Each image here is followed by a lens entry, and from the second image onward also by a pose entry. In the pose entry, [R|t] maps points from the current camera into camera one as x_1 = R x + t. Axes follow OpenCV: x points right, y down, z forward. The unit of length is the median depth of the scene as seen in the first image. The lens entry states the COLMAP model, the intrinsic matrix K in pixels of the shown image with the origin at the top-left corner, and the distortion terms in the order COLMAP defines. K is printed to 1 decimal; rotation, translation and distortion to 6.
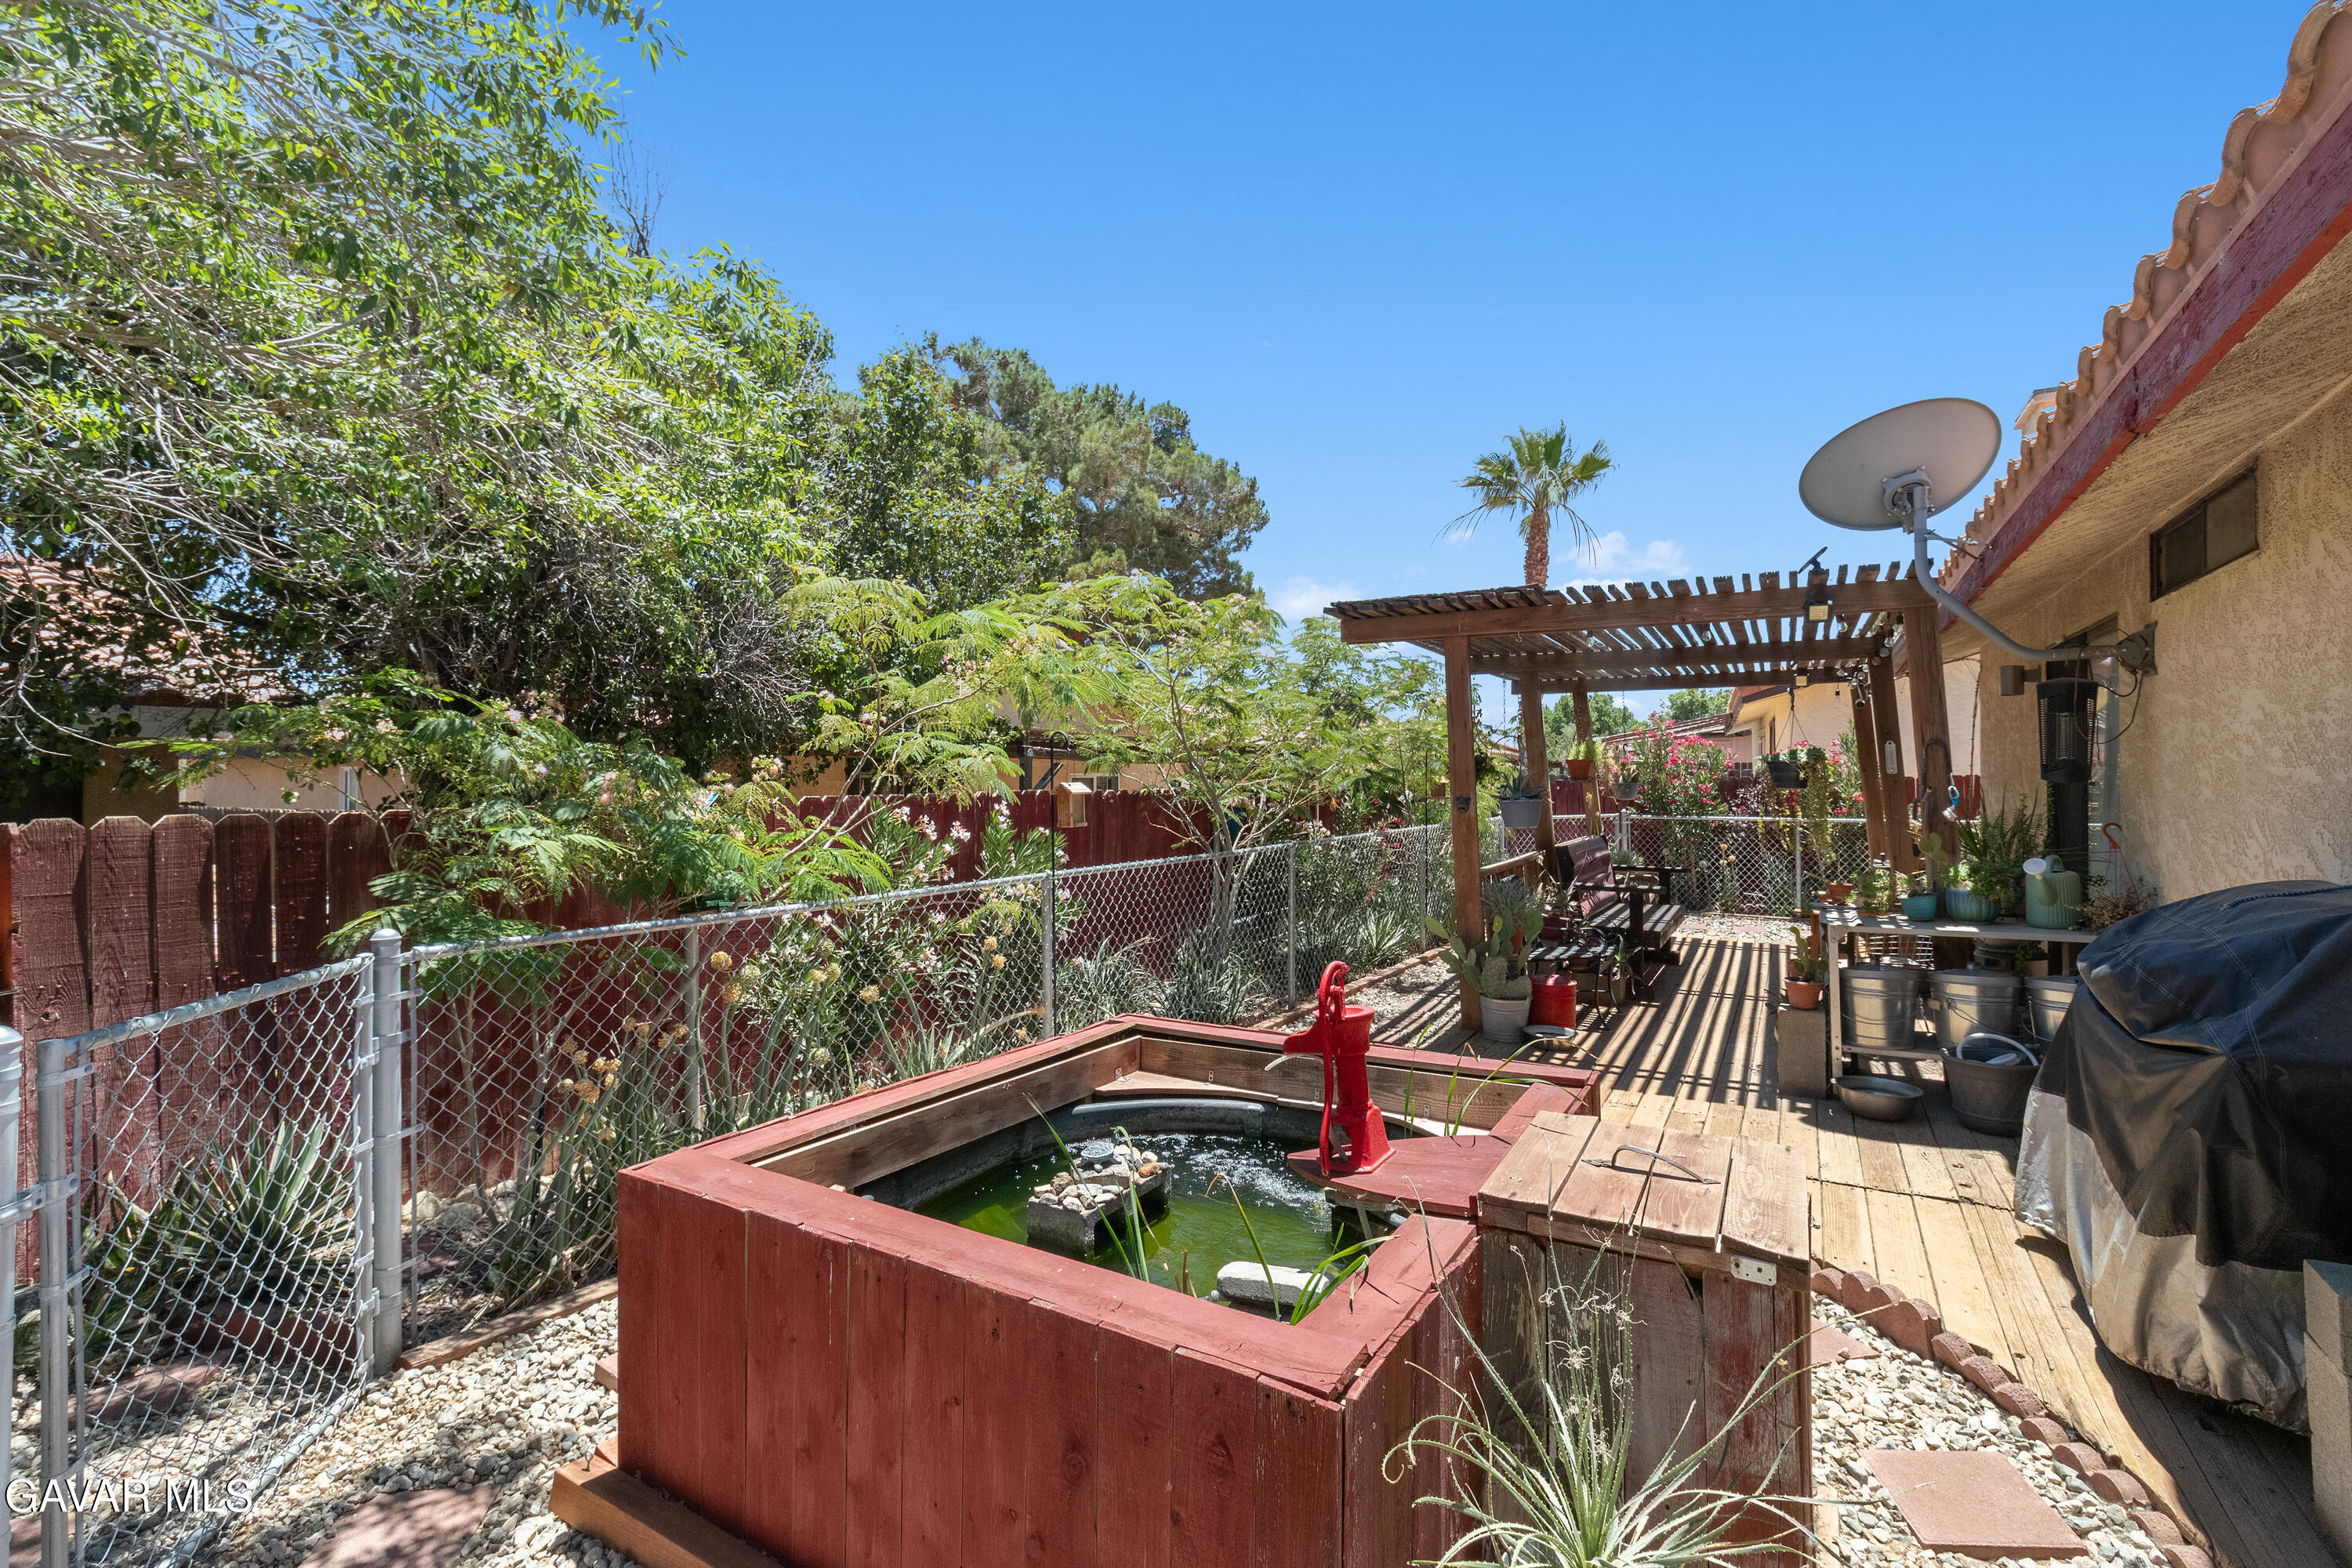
lens RADIAL K [[1087.9, 0, 1182.1], [0, 1087.9, 767.9], [0, 0, 1]] dist [-0.001068, -0.000004]
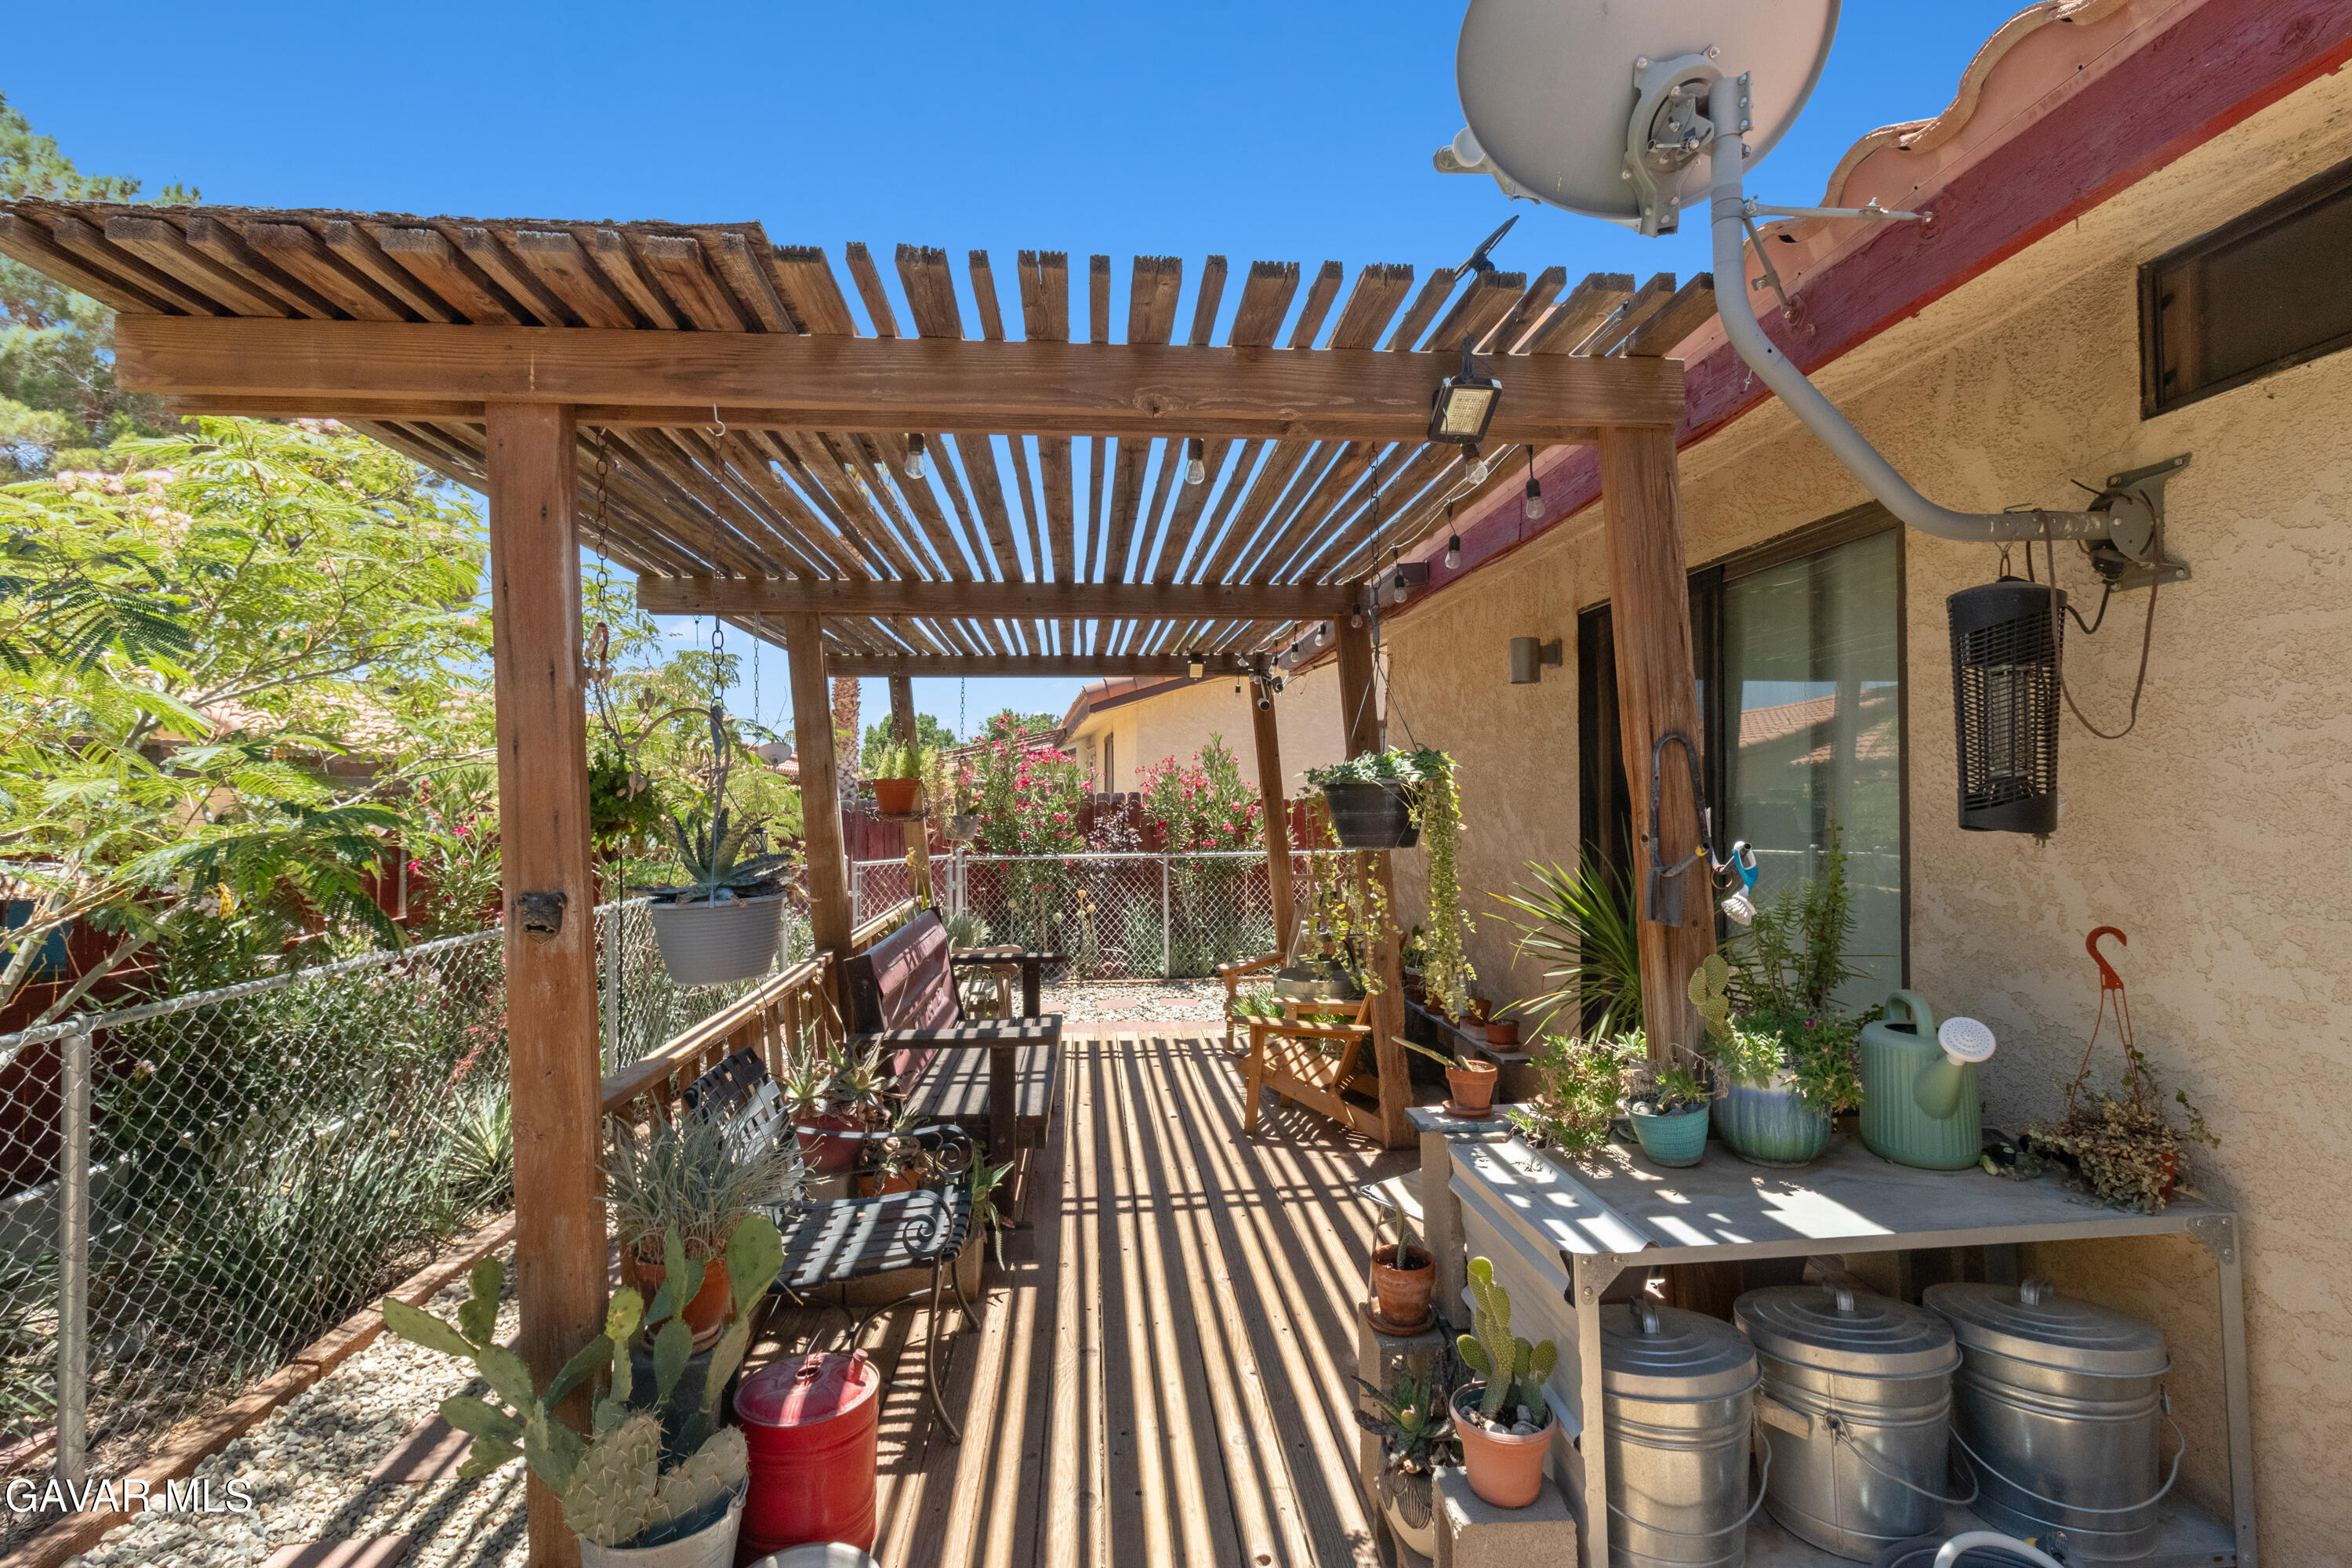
lens RADIAL K [[1087.9, 0, 1182.1], [0, 1087.9, 767.9], [0, 0, 1]] dist [-0.001068, -0.000004]
pose [[0.824746, 0.007878, 0.565449, 0.275338], [0.002890, 0.999831, -0.018146, -0.004371], [-0.565496, 0.016600, 0.824584, 0.736168]]
